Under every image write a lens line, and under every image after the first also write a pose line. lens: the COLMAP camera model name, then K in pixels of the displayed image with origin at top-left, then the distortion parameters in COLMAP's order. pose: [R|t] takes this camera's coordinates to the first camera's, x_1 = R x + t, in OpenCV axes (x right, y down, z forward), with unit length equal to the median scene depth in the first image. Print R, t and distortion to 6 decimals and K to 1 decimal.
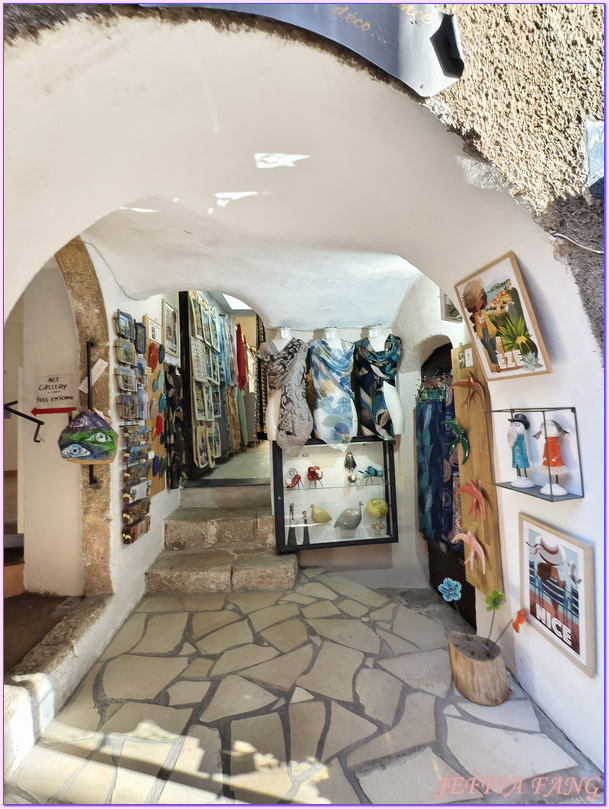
lens RADIAL K [[385.8, 0, 304.5], [0, 385.8, 404.5], [0, 0, 1]] dist [0.000772, 0.000182]
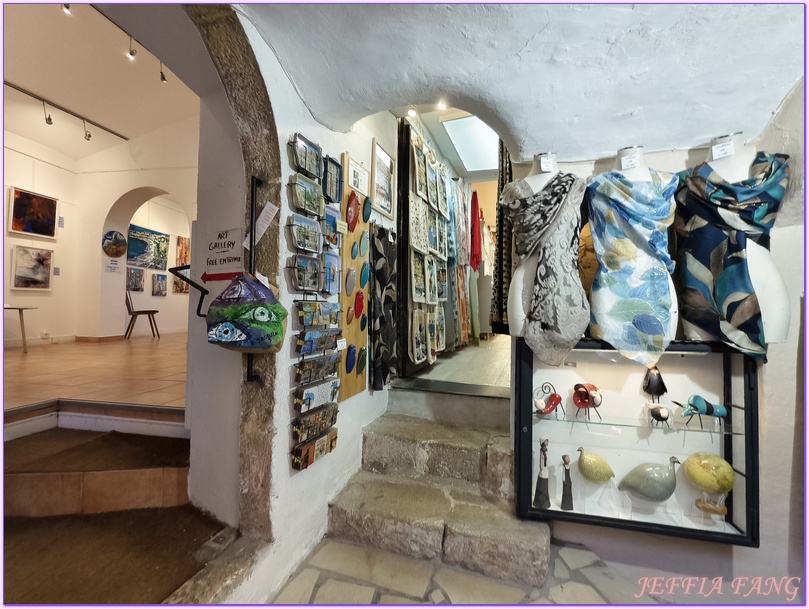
lens RADIAL K [[385.8, 0, 404.5], [0, 385.8, 304.5], [0, 0, 1]] dist [0.000772, 0.000182]
pose [[0.940428, 0.046771, -0.336761, -0.047041], [-0.037758, 0.998733, 0.033269, 0.027480], [0.337890, -0.018572, 0.941002, 0.349080]]
